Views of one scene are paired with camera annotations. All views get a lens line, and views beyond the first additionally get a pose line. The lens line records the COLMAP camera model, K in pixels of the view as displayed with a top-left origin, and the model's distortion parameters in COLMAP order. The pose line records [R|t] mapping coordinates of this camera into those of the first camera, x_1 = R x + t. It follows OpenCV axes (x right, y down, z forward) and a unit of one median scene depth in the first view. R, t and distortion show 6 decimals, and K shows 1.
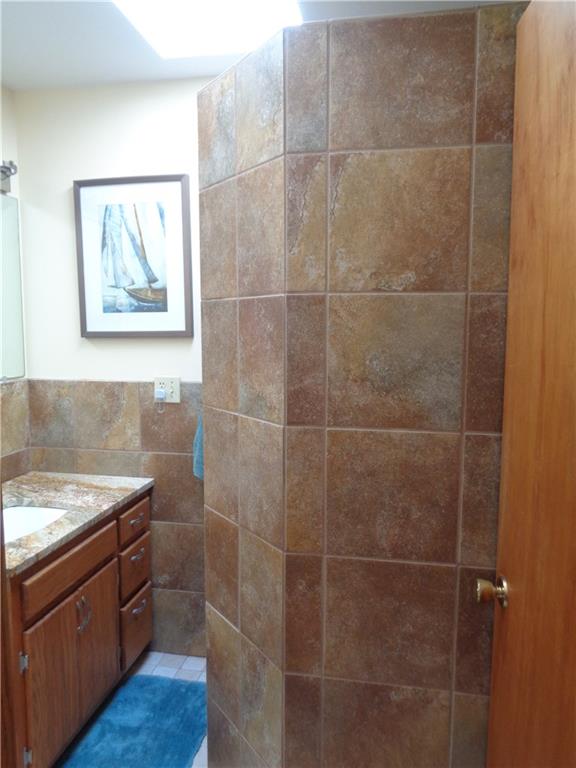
lens RADIAL K [[574.3, 0, 288.0], [0, 574.3, 384.0], [0, 0, 1]] dist [-0.005652, -0.001329]
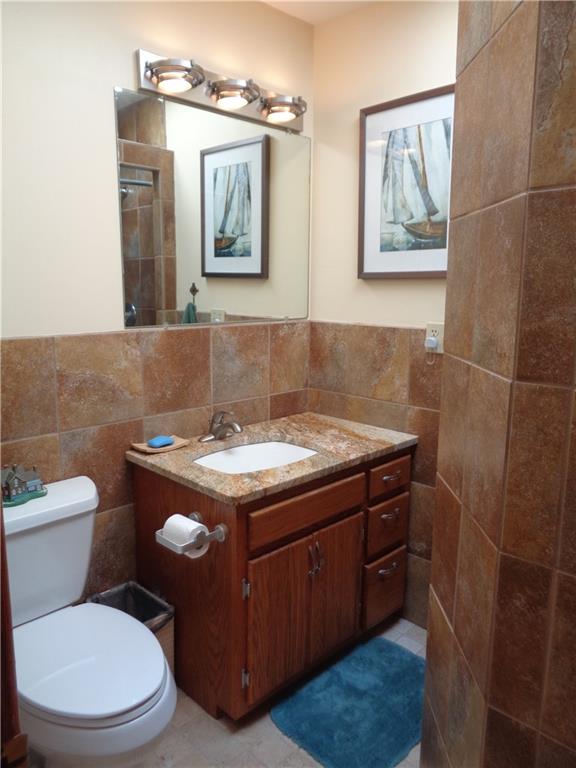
lens RADIAL K [[574.3, 0, 288.0], [0, 574.3, 384.0], [0, 0, 1]] dist [-0.005652, -0.001329]
pose [[0.827961, 0.100732, -0.551665, 0.105134], [-0.064364, 0.994304, 0.084957, 0.022821], [0.557080, -0.034834, 0.829728, 0.163320]]
